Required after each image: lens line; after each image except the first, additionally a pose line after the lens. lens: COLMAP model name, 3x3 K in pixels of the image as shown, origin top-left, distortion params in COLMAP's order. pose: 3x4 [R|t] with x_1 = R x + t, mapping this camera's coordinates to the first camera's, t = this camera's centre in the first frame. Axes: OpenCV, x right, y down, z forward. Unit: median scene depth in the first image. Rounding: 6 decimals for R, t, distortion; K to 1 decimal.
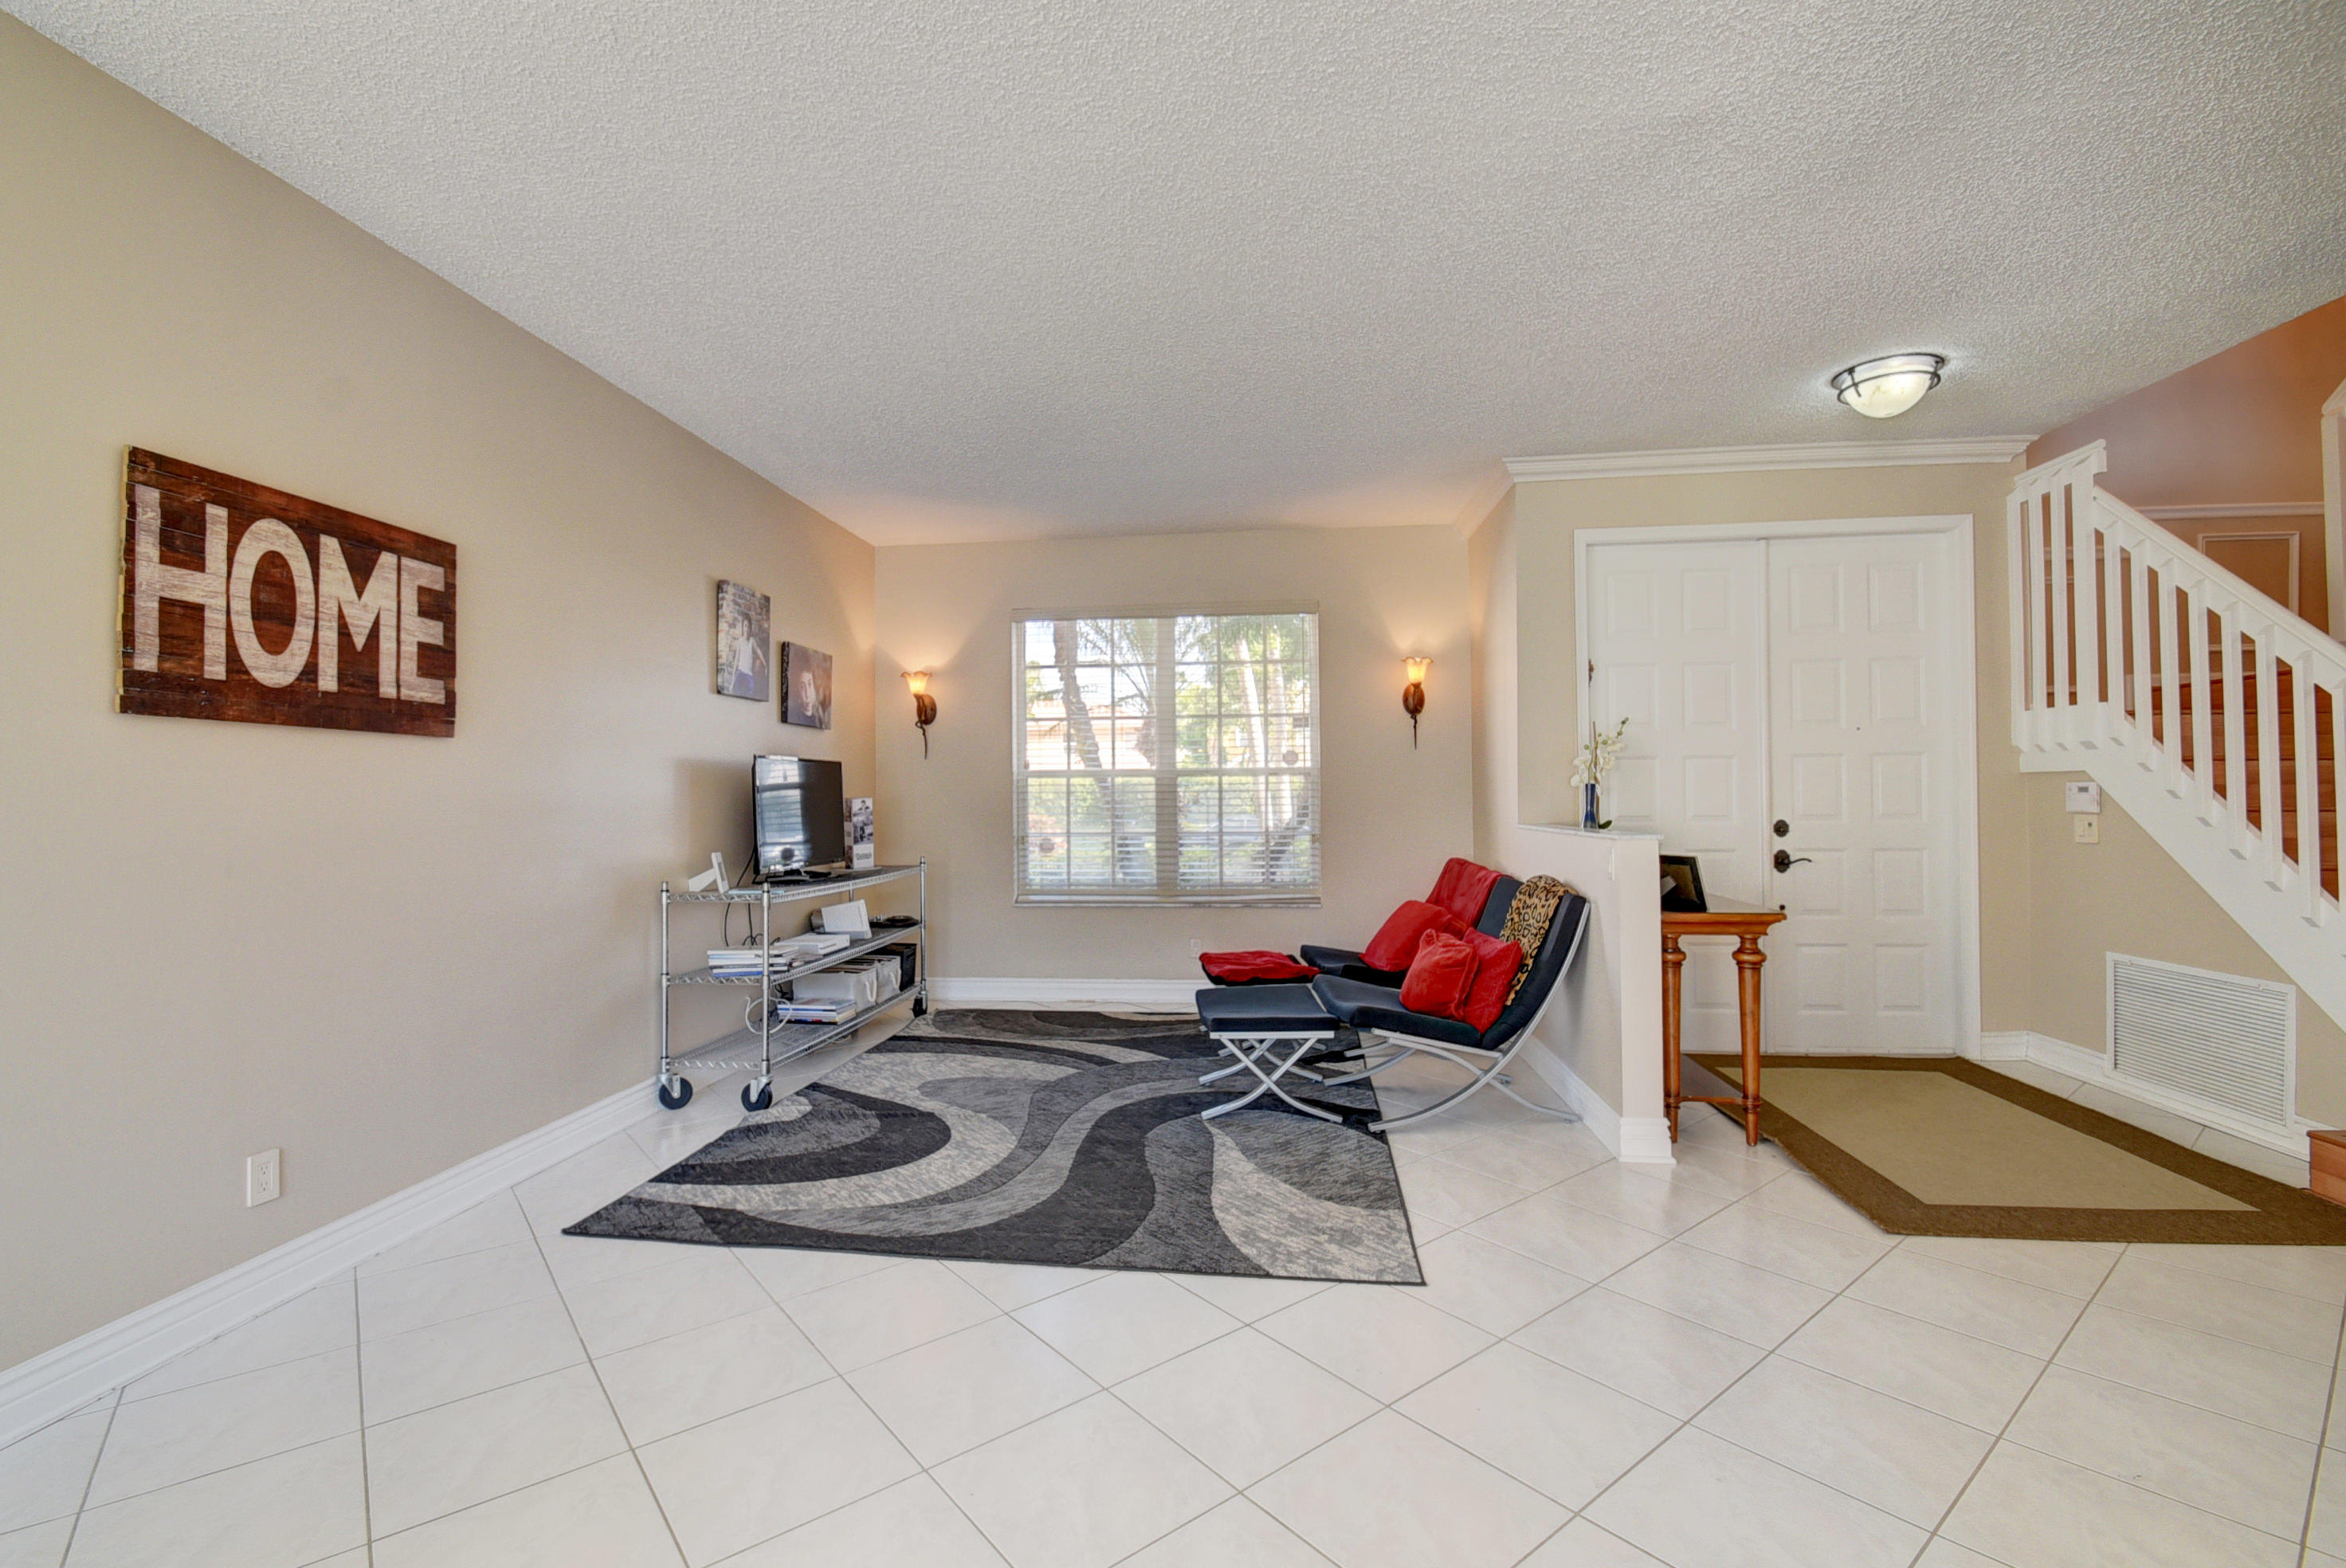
lens RADIAL K [[1043.7, 0, 1175.0], [0, 1043.7, 781.9], [0, 0, 1]] dist [-0.001013, -0.008731]
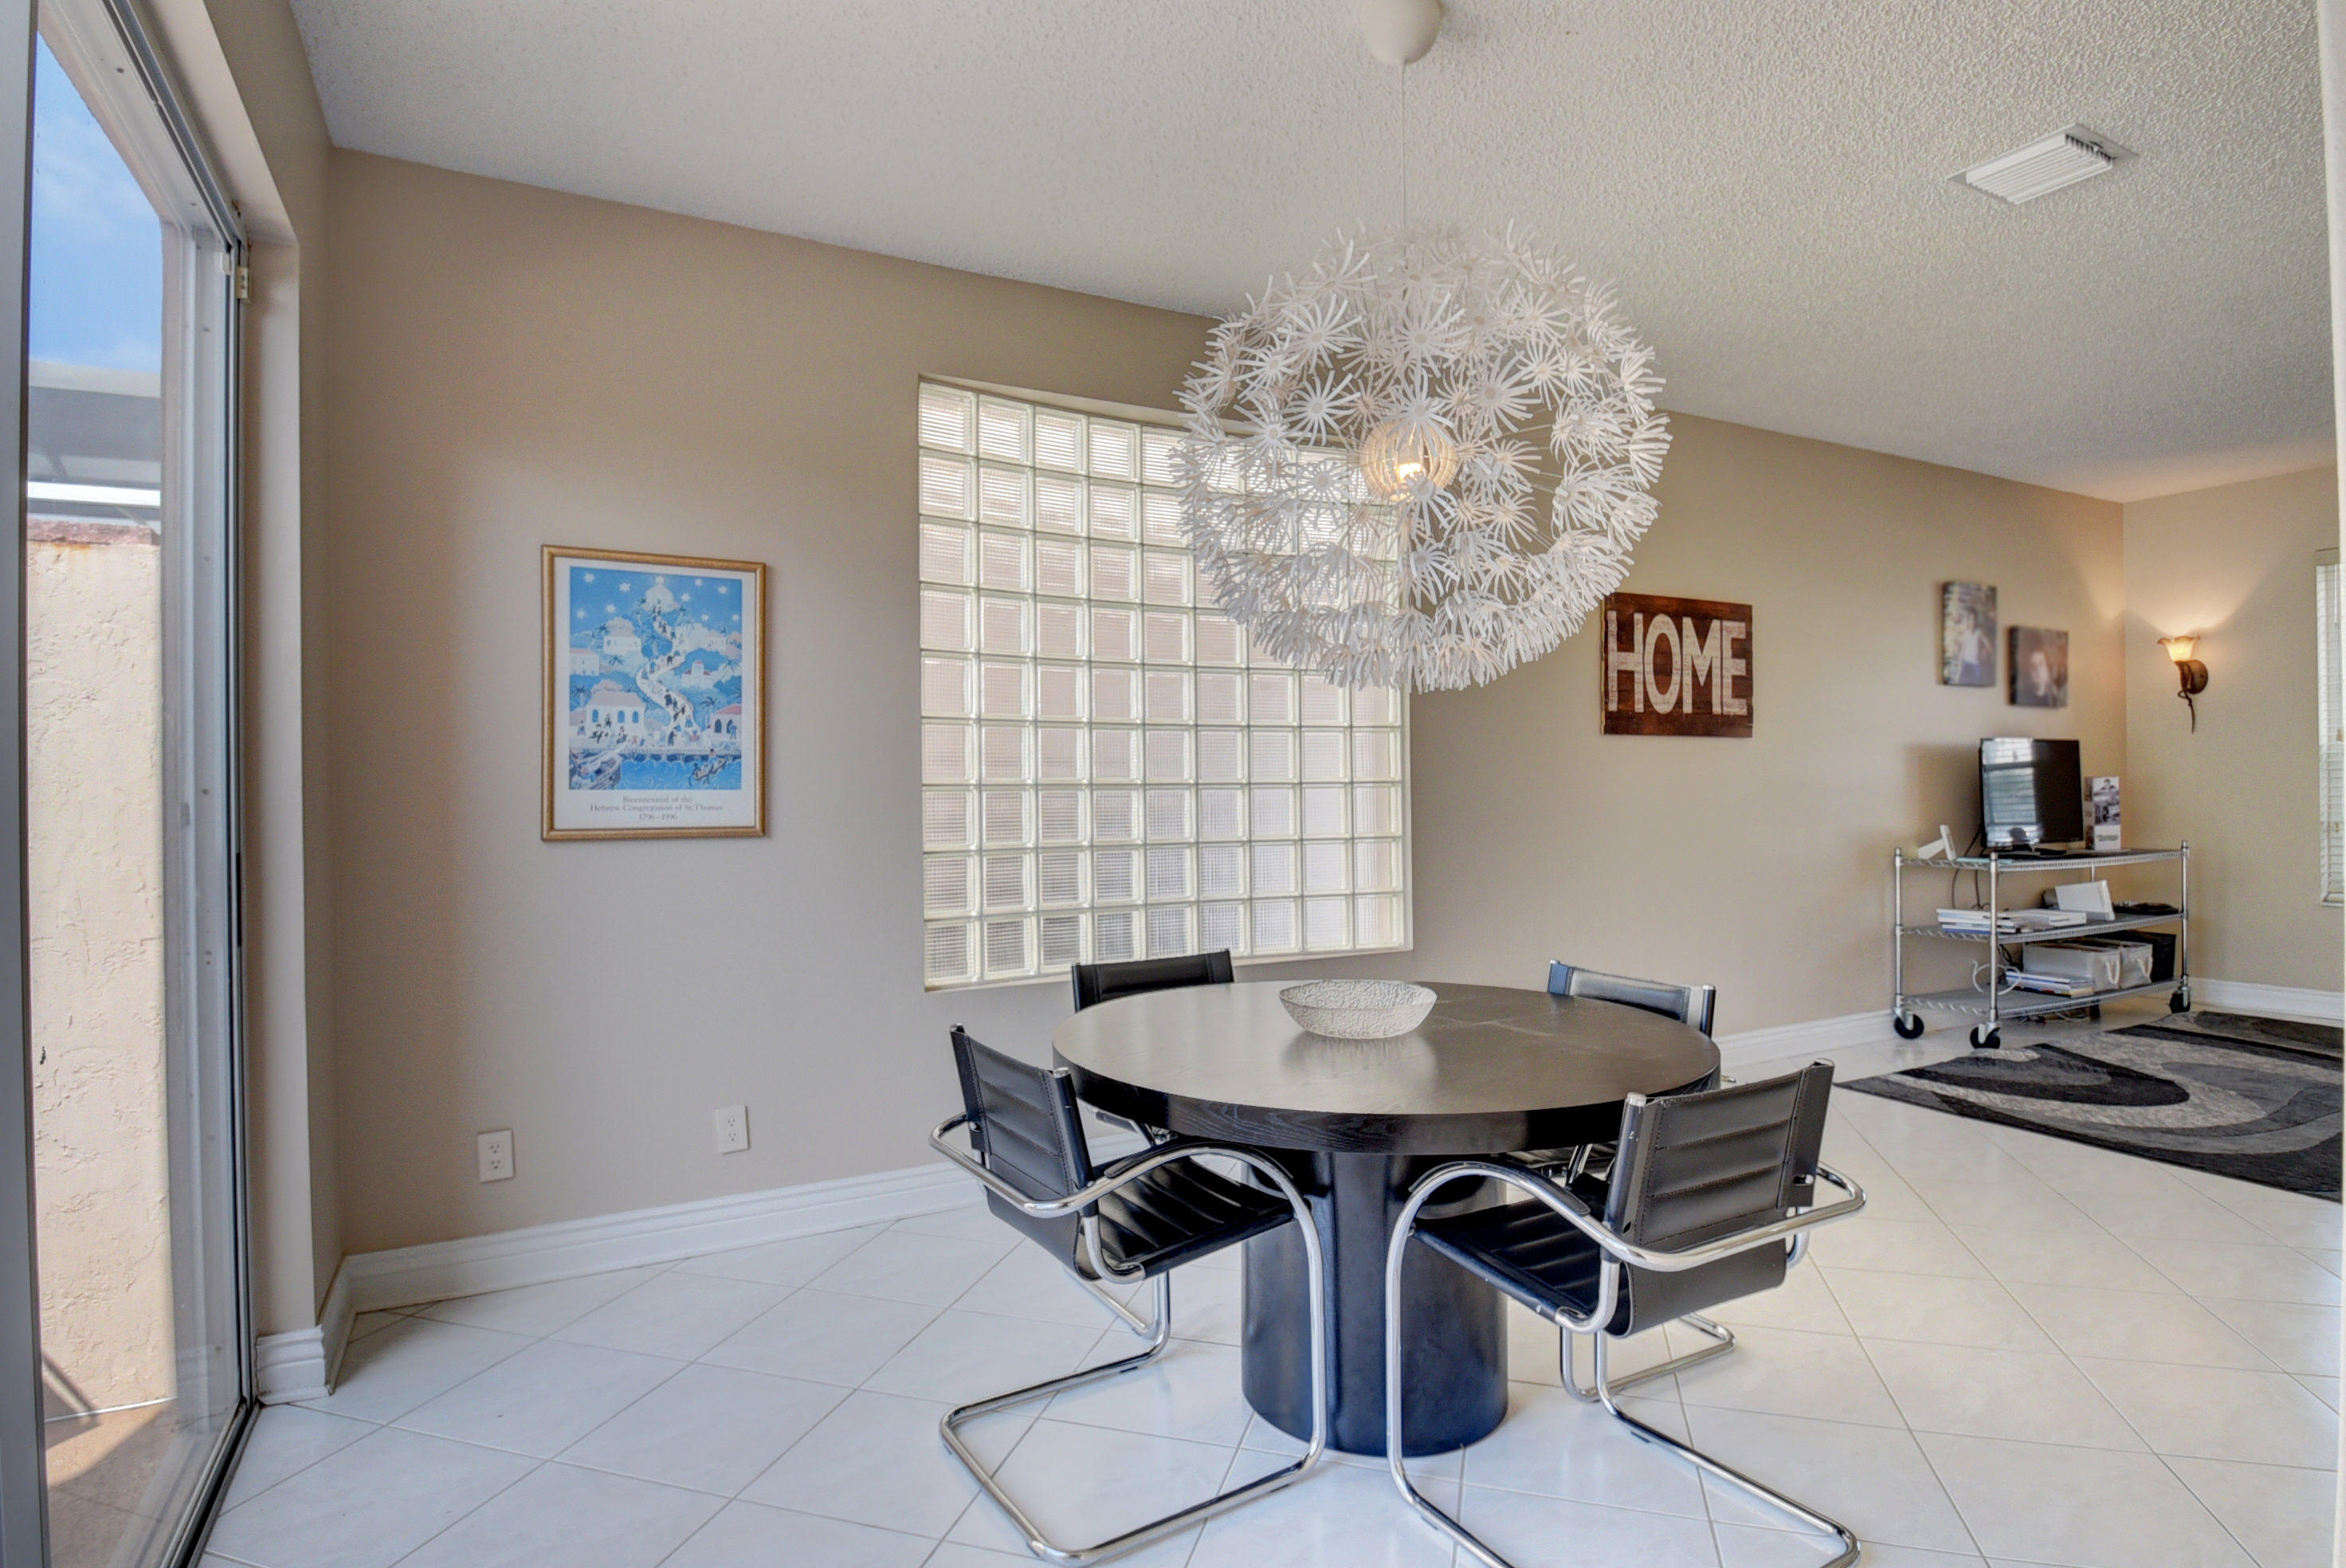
lens RADIAL K [[1183.4, 0, 1172.4], [0, 1183.4, 777.5], [0, 0, 1]] dist [-0.014961, -0.001635]
pose [[0.553699, 0.002965, -0.832711, 0.170533], [0.014464, 0.999809, 0.013178, -0.014830], [0.832591, -0.019341, 0.553550, -0.433628]]
